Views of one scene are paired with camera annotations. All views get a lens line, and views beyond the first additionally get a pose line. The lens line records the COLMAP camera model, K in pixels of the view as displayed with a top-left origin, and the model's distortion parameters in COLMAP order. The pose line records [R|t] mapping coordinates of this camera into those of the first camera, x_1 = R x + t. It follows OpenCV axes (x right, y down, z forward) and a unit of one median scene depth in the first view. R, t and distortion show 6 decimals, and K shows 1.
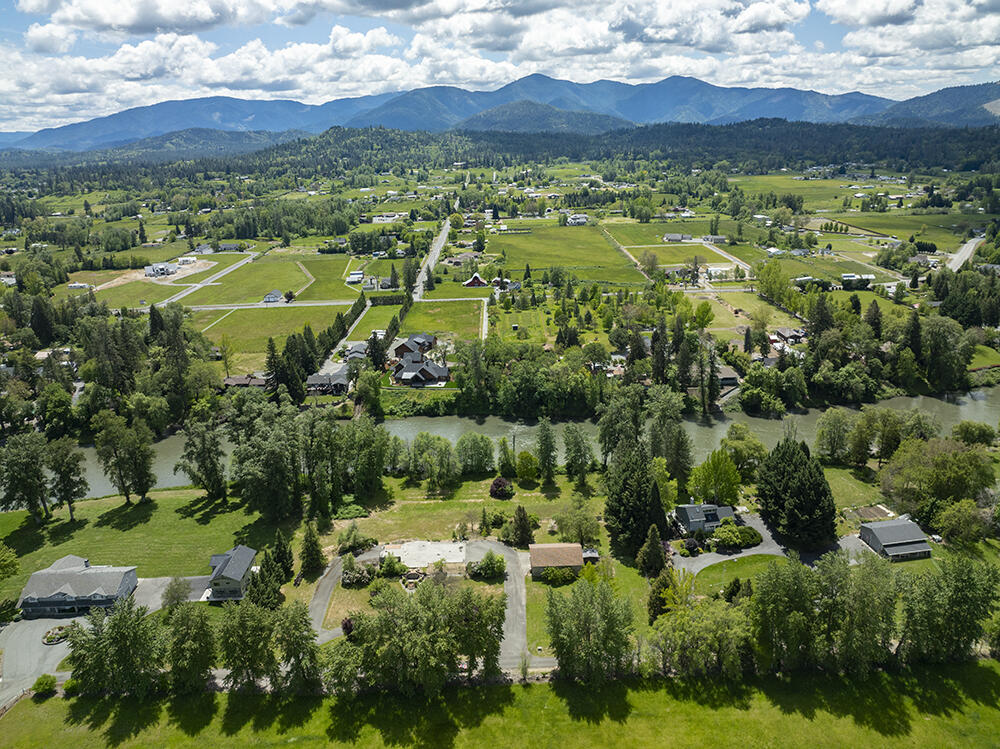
lens RADIAL K [[705.4, 0, 498.5], [0, 705.4, 368.7], [0, 0, 1]] dist [-0.043784, 0.019649]
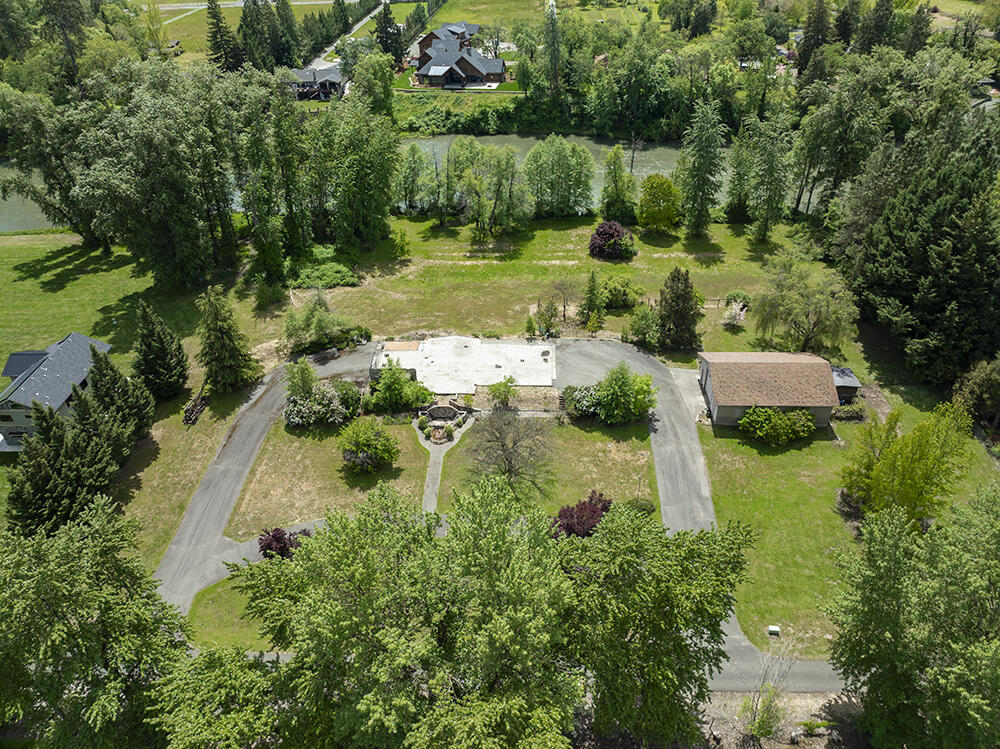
lens RADIAL K [[705.4, 0, 498.5], [0, 705.4, 368.7], [0, 0, 1]] dist [-0.043784, 0.019649]
pose [[0.998407, 0.038334, -0.041394, -0.056824], [-0.024586, 0.956006, 0.292313, 0.112480], [0.050779, -0.290830, 0.955426, 0.480688]]
